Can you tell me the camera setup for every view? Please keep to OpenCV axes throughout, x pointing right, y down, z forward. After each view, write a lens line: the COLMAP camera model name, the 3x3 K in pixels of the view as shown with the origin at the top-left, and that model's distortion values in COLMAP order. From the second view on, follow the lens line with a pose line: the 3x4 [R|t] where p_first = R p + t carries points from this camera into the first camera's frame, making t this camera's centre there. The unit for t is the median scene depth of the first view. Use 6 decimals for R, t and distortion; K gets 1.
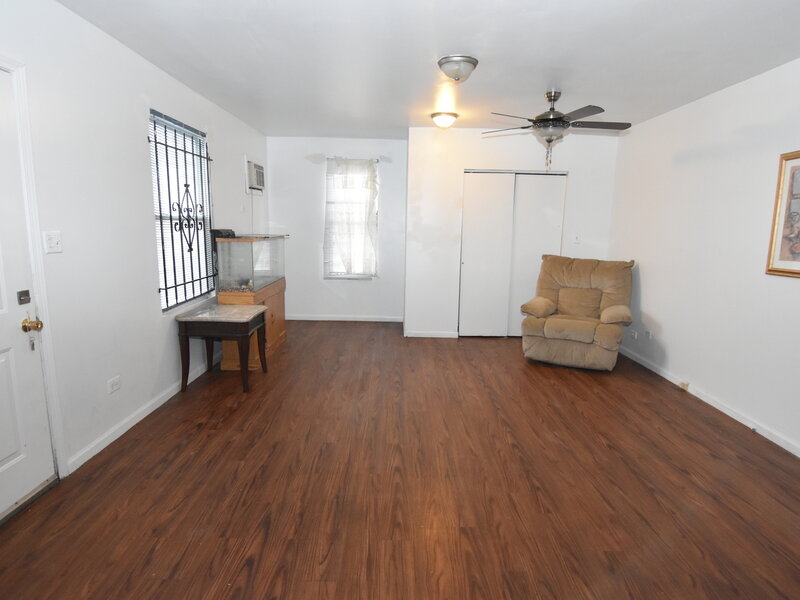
lens RADIAL K [[457.5, 0, 400.0], [0, 457.5, 300.0], [0, 0, 1]] dist [-0.015035, -0.001112]
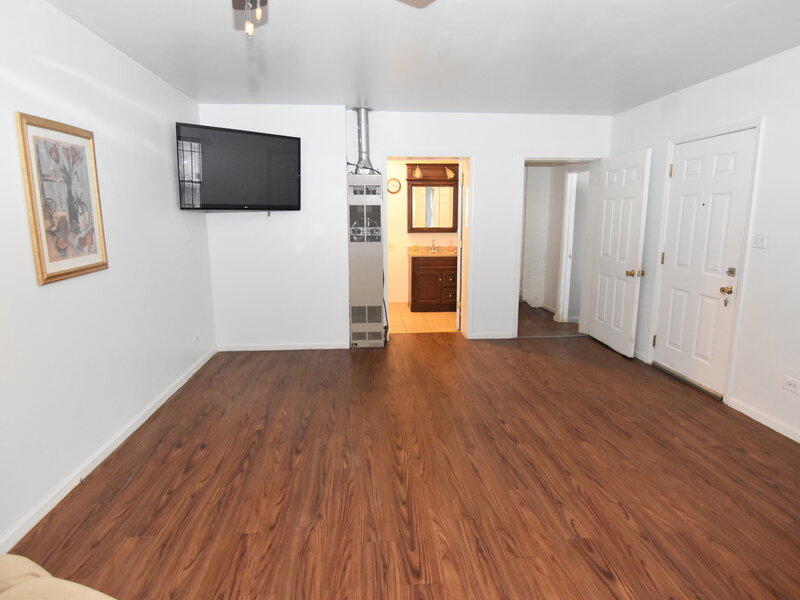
lens RADIAL K [[472.2, 0, 400.0], [0, 472.2, 300.0], [0, 0, 1]] dist [0.002124, -0.016516]
pose [[-0.996935, -0.004782, -0.078086, 0.333200], [-0.030727, 0.941851, 0.334623, -0.318625], [0.071945, 0.335997, -0.939111, 1.858443]]
